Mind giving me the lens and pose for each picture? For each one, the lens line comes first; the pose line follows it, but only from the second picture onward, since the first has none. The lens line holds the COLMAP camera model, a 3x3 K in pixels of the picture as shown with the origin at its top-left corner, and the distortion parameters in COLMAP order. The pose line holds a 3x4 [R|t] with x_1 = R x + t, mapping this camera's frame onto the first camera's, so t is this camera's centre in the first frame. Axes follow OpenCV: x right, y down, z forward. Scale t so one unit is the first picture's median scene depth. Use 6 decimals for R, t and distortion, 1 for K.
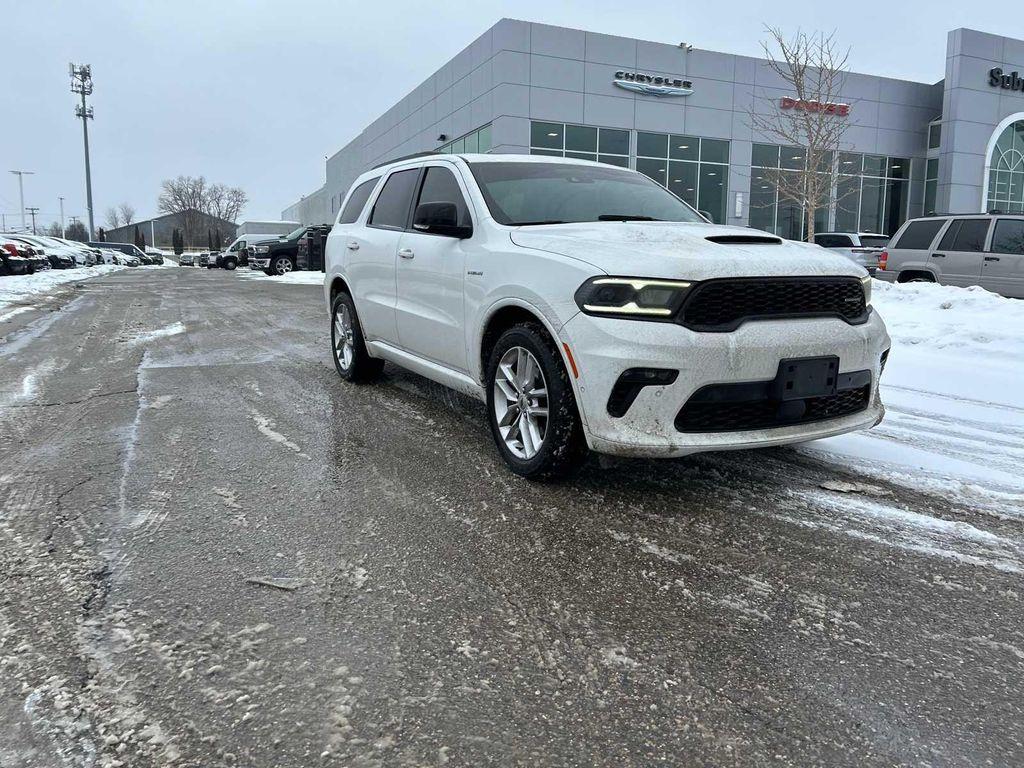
lens RADIAL K [[774.4, 0, 516.3], [0, 774.4, 356.5], [0, 0, 1]] dist [0.055837, -0.058002]
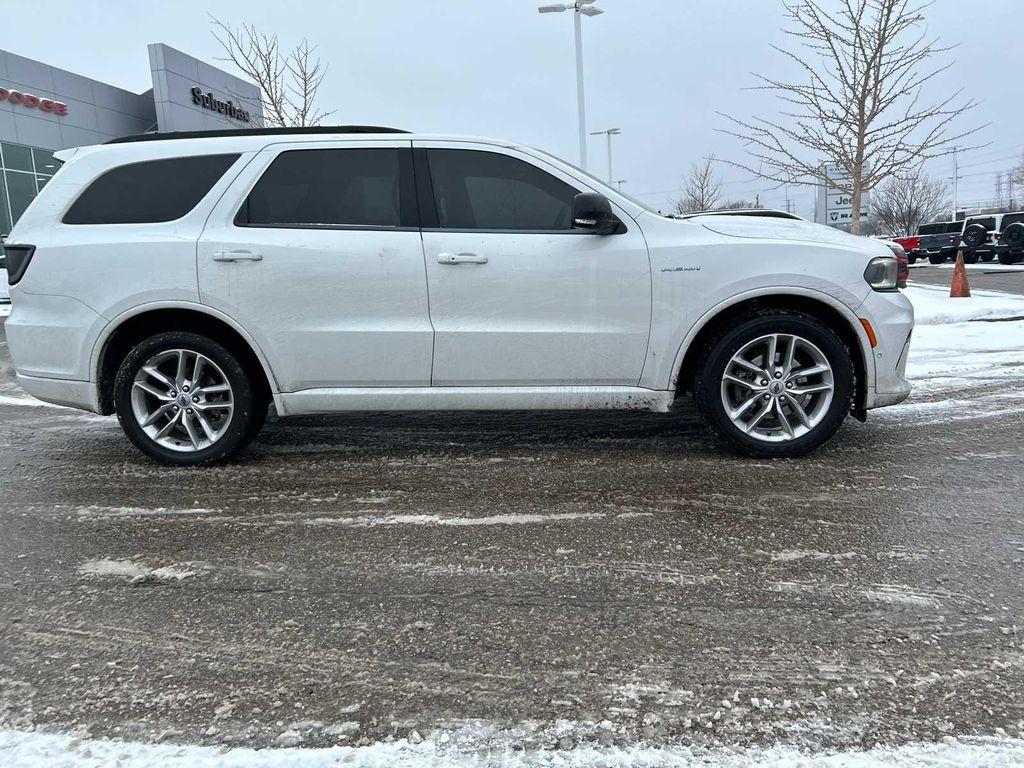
lens RADIAL K [[774.4, 0, 518.7], [0, 774.4, 368.8], [0, 0, 1]] dist [0.055837, -0.058002]
pose [[0.526209, -0.158471, 0.835459, -1.067185], [0.156773, 0.983720, 0.087851, -0.114125], [-0.835779, 0.084749, 0.542486, 0.736298]]
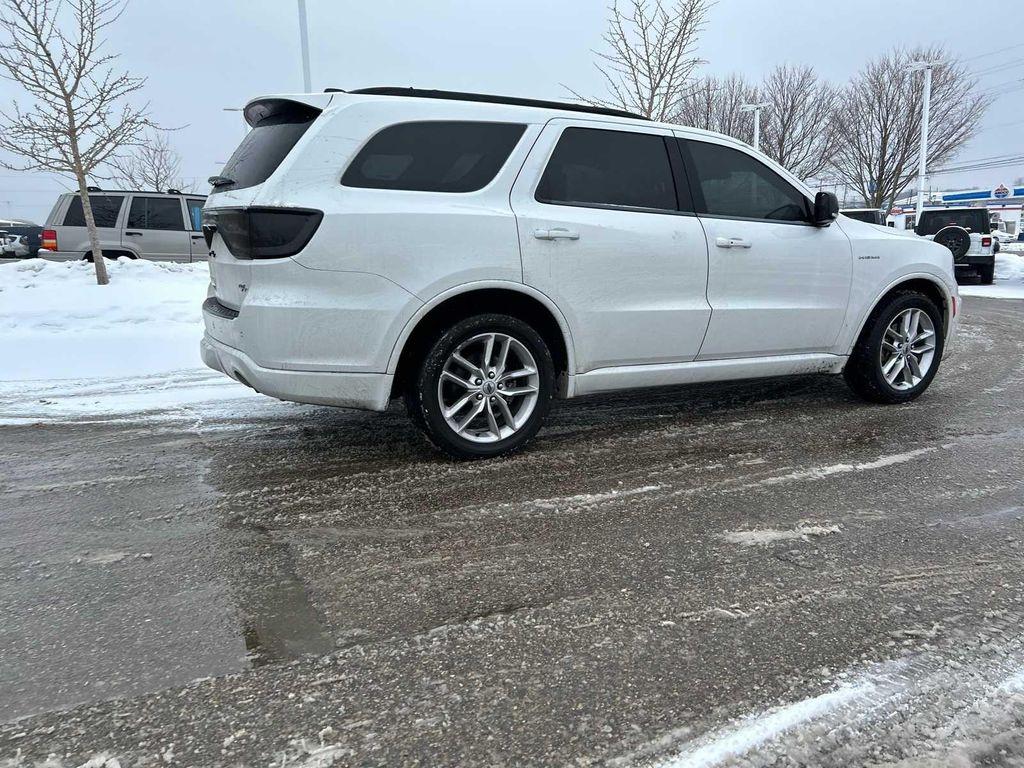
lens RADIAL K [[774.4, 0, 521.5], [0, 774.4, 378.8], [0, 0, 1]] dist [0.055837, -0.058002]
pose [[0.008504, -0.194242, 0.980917, -1.401194], [0.131302, 0.972676, 0.191471, -0.250388], [-0.991306, 0.127168, 0.033776, 1.674225]]
